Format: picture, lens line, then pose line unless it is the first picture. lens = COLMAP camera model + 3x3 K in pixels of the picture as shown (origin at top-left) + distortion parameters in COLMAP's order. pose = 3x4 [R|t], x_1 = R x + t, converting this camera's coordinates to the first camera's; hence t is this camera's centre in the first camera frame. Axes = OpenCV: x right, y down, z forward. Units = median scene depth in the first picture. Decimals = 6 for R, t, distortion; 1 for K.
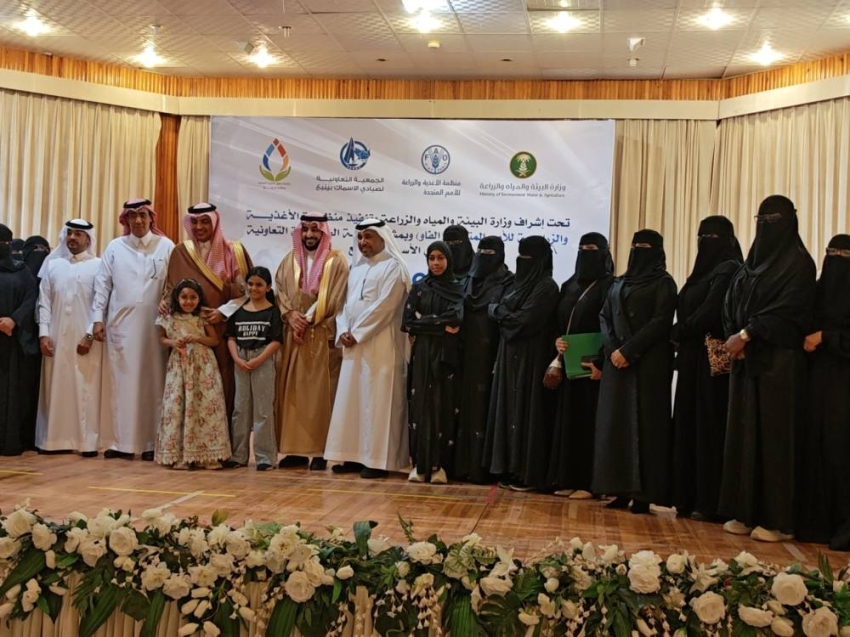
lens RADIAL K [[1465.2, 0, 445.6], [0, 1465.2, 315.9], [0, 0, 1]] dist [0.348368, -1.686722]
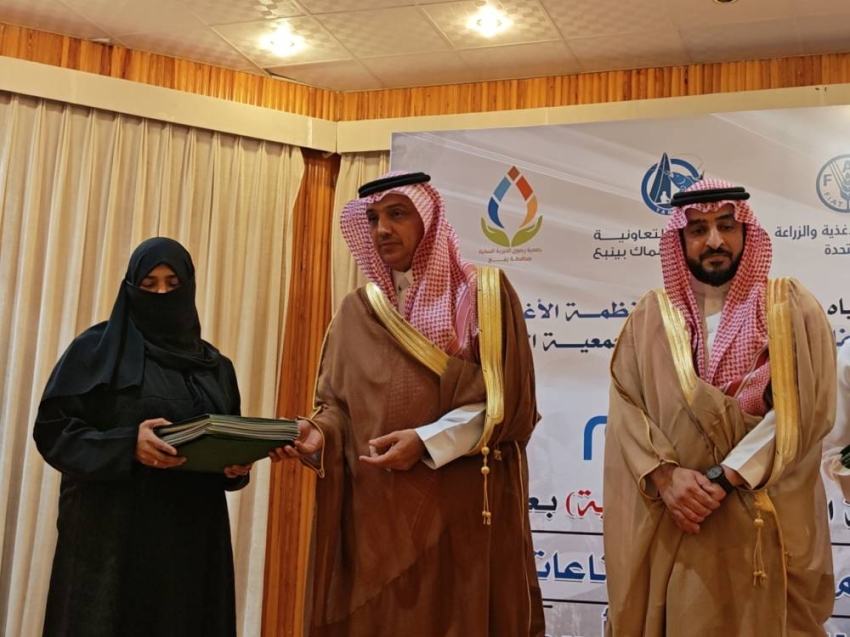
lens RADIAL K [[1465.2, 0, 445.6], [0, 1465.2, 315.9], [0, 0, 1]] dist [0.348368, -1.686722]
pose [[0.991288, -0.019045, -0.130327, -0.070658], [-0.003791, 0.984956, -0.172765, 0.019765], [0.131657, 0.171754, 0.976303, 0.492562]]
